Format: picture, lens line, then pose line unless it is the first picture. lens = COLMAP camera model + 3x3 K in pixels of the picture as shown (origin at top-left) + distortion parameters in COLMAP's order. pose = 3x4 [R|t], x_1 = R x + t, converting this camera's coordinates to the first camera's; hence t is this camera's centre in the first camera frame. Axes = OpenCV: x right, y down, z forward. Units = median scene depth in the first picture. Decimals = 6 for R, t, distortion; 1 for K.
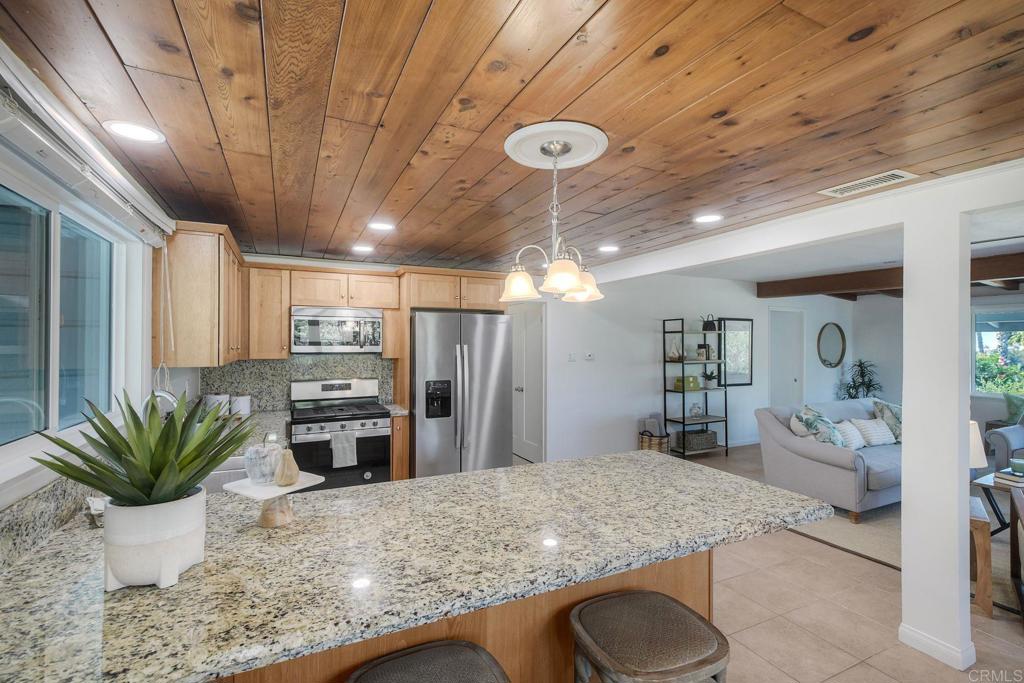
lens RADIAL K [[462.3, 0, 516.7], [0, 462.3, 340.6], [0, 0, 1]] dist [0.001925, -0.000053]
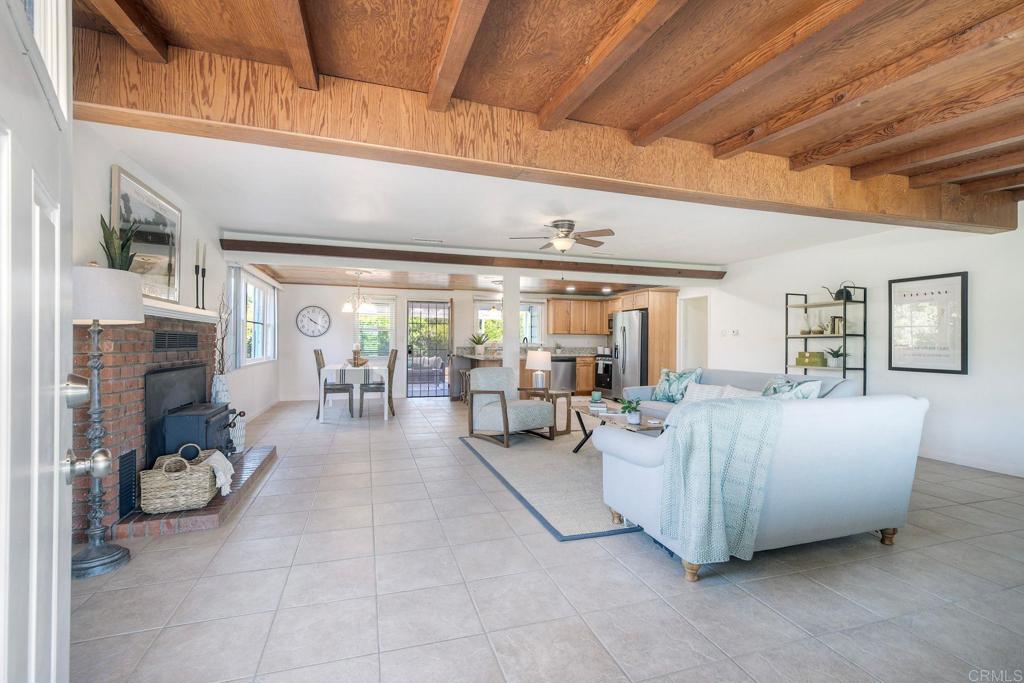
lens RADIAL K [[456.7, 0, 512.0], [0, 456.7, 341.5], [0, 0, 1]] dist [-0.000447, 0.000563]
pose [[-0.144251, -0.005902, -0.989524, 2.151651], [0.000002, 0.999982, -0.005965, 0.096169], [0.989541, -0.000863, -0.144248, 0.817491]]
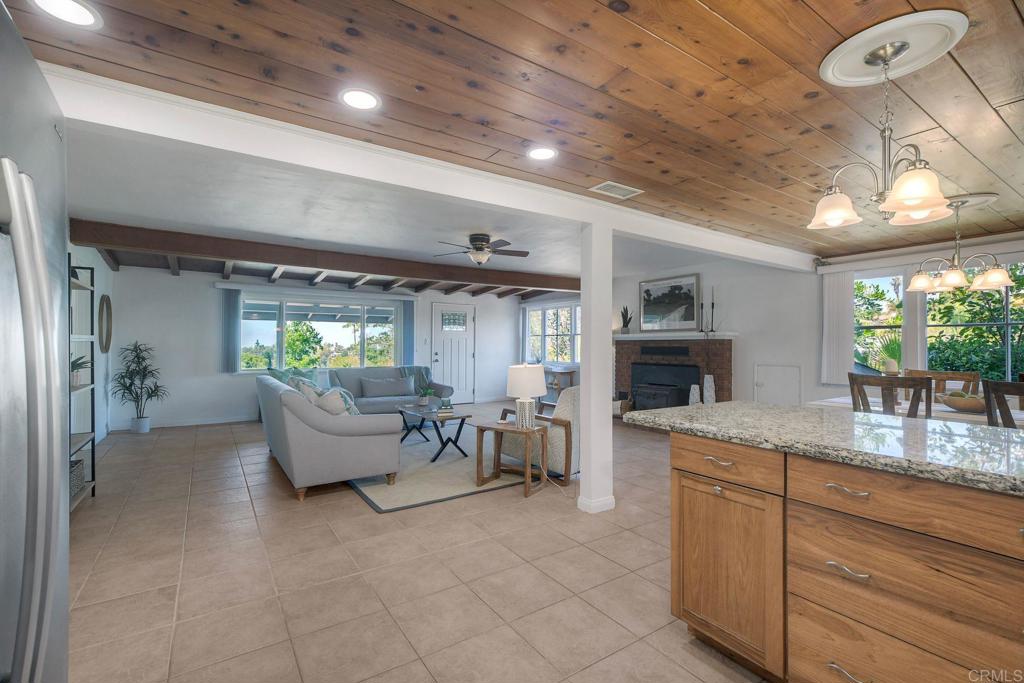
lens RADIAL K [[456.7, 0, 512.0], [0, 456.7, 341.5], [0, 0, 1]] dist [-0.000447, 0.000563]
pose [[-0.137287, 0.002970, 0.990527, -0.322859], [-0.009860, 0.999942, -0.004365, 0.072501], [-0.990482, -0.010366, -0.137249, 0.857085]]
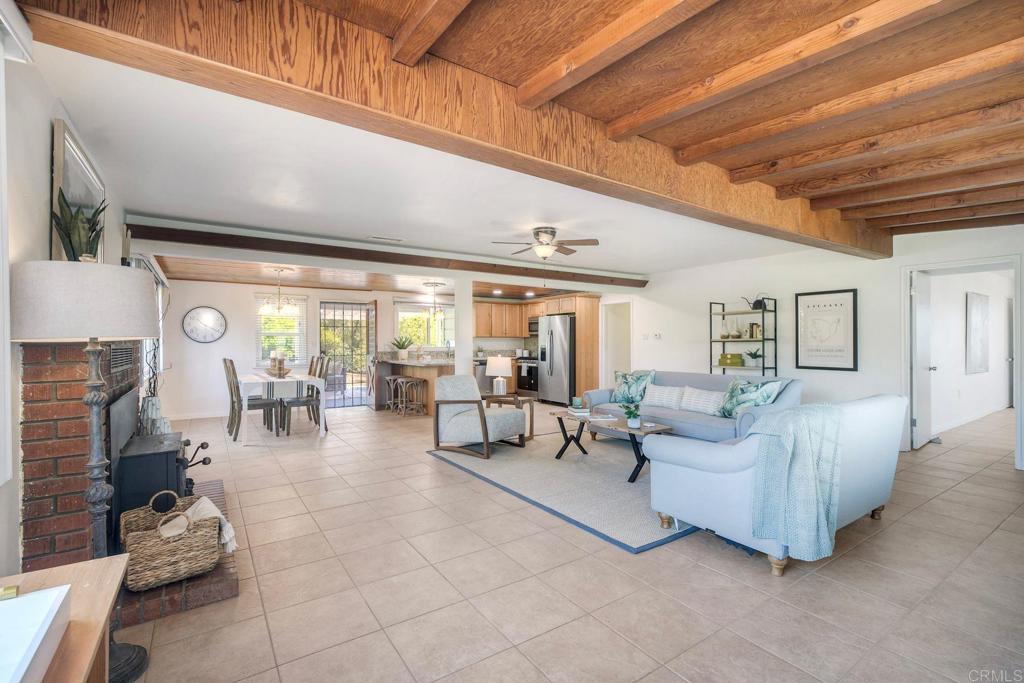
lens RADIAL K [[456.7, 0, 512.0], [0, 456.7, 341.5], [0, 0, 1]] dist [-0.000447, 0.000563]
pose [[0.136813, -0.005316, -0.990583, 2.118938], [0.009309, 0.999948, -0.004080, 0.074805], [0.990553, -0.008663, 0.136855, 0.527087]]
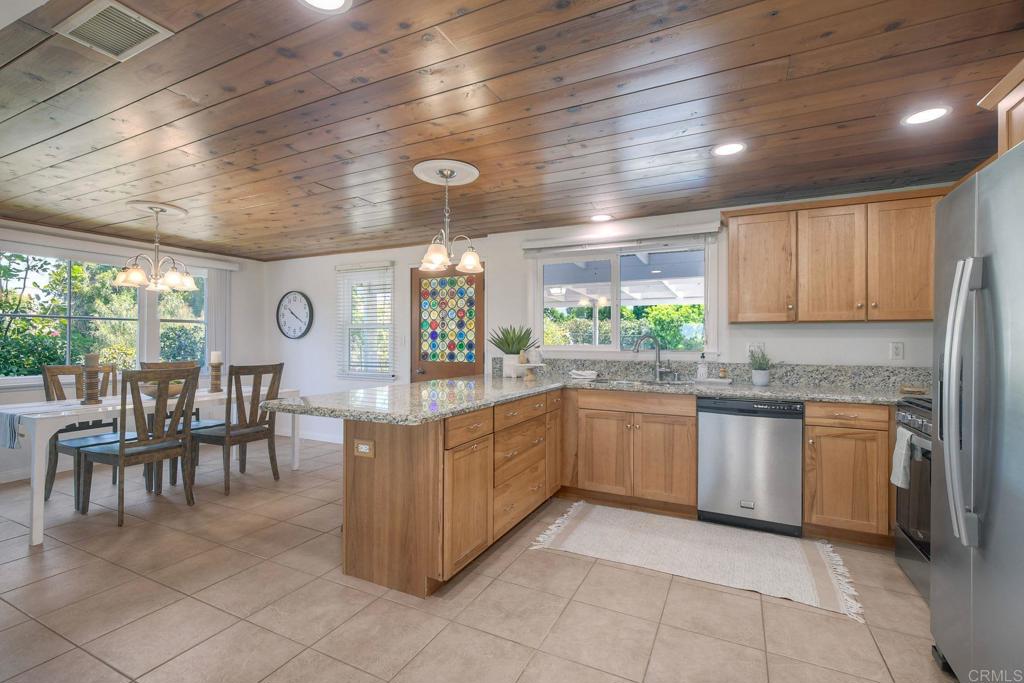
lens RADIAL K [[459.4, 0, 509.0], [0, 459.4, 338.8], [0, 0, 1]] dist [-0.000272, -0.000300]
pose [[-0.795350, -0.006318, -0.606117, 0.400843], [0.000141, 0.999944, -0.010608, 0.075815], [0.606150, -0.008523, -0.795305, 1.099036]]
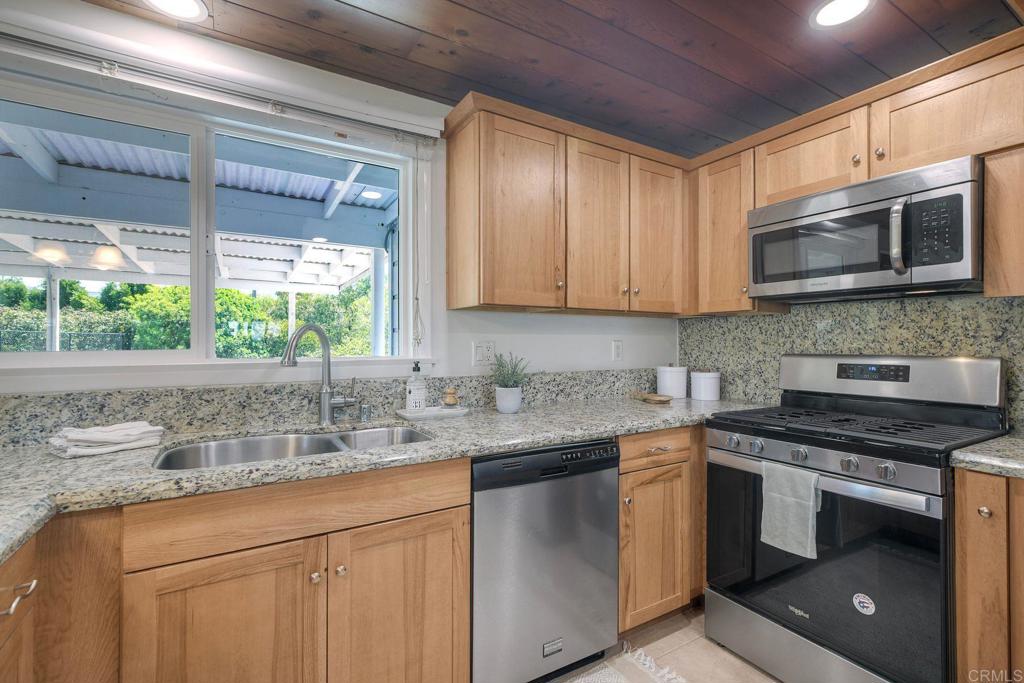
lens RADIAL K [[462.3, 0, 516.7], [0, 462.3, 340.6], [0, 0, 1]] dist [0.001925, -0.000053]
pose [[0.087441, -0.003142, -0.996165, 0.030220], [0.006648, 0.999975, -0.002571, 0.074496], [0.996147, -0.006398, 0.087460, 0.669568]]
